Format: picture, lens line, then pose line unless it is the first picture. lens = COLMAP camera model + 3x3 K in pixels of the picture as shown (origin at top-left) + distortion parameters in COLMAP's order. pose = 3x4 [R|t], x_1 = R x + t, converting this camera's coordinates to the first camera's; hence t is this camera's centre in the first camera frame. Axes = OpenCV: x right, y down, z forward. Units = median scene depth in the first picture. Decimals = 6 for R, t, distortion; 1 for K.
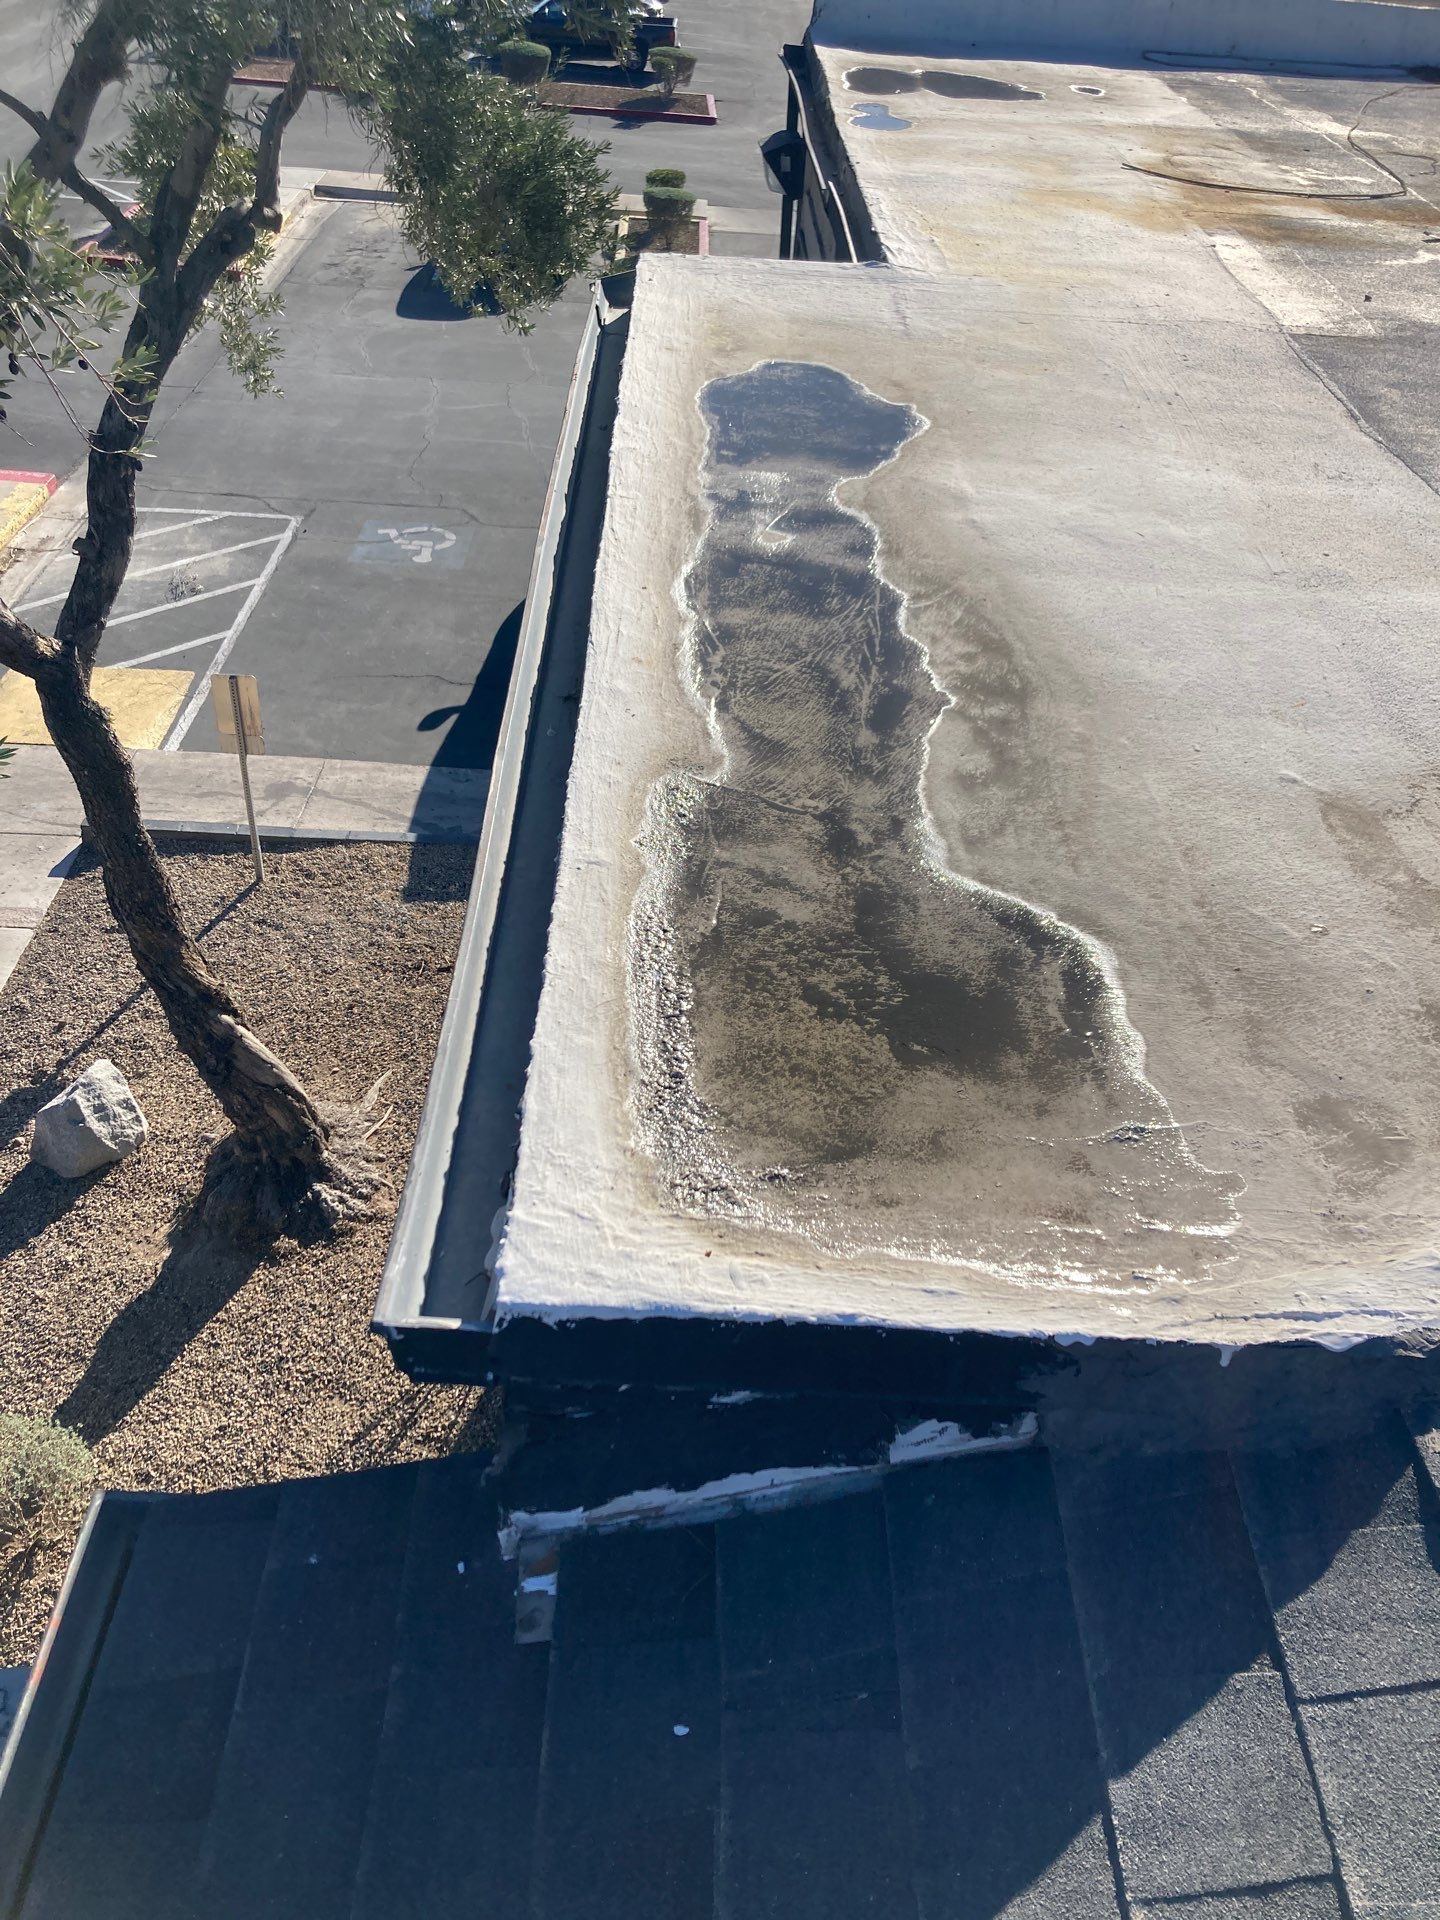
lens RADIAL K [[1546.3, 0, 720.0], [0, 1546.3, 960.0], [0, 0, 1]] dist [-0.000751, 0.001510]
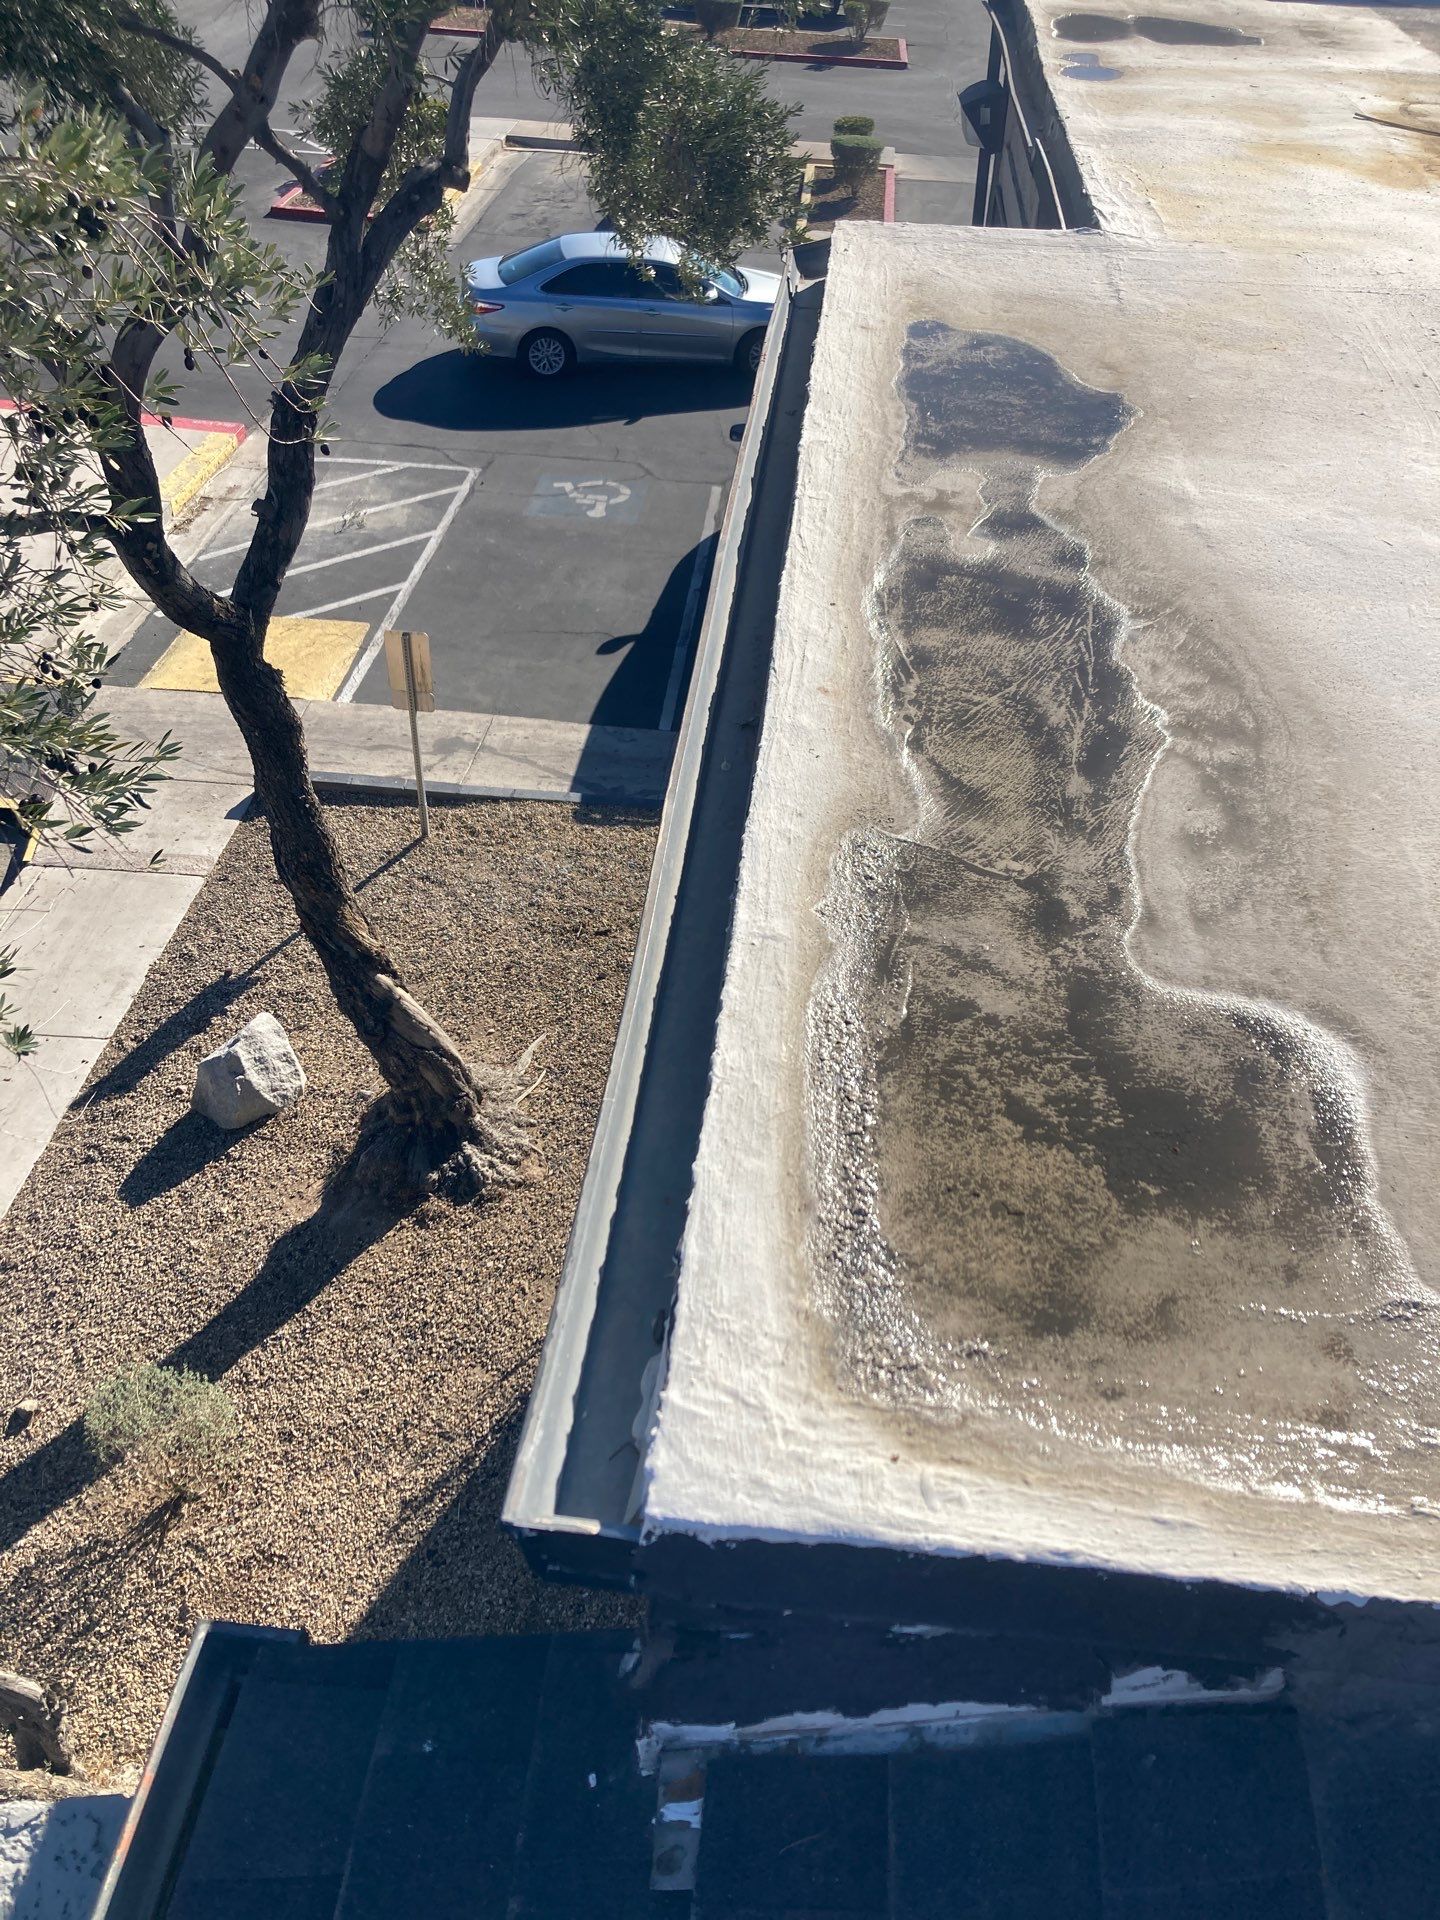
lens RADIAL K [[1505.6, 0, 720.8], [0, 1505.6, 865.7], [0, 0, 1]] dist [0.024357, -0.036901]
pose [[0.994385, 0.036218, -0.099432, -0.020565], [-0.036757, 0.999318, -0.003597, -0.081781], [0.099234, 0.007231, 0.995038, 0.109173]]
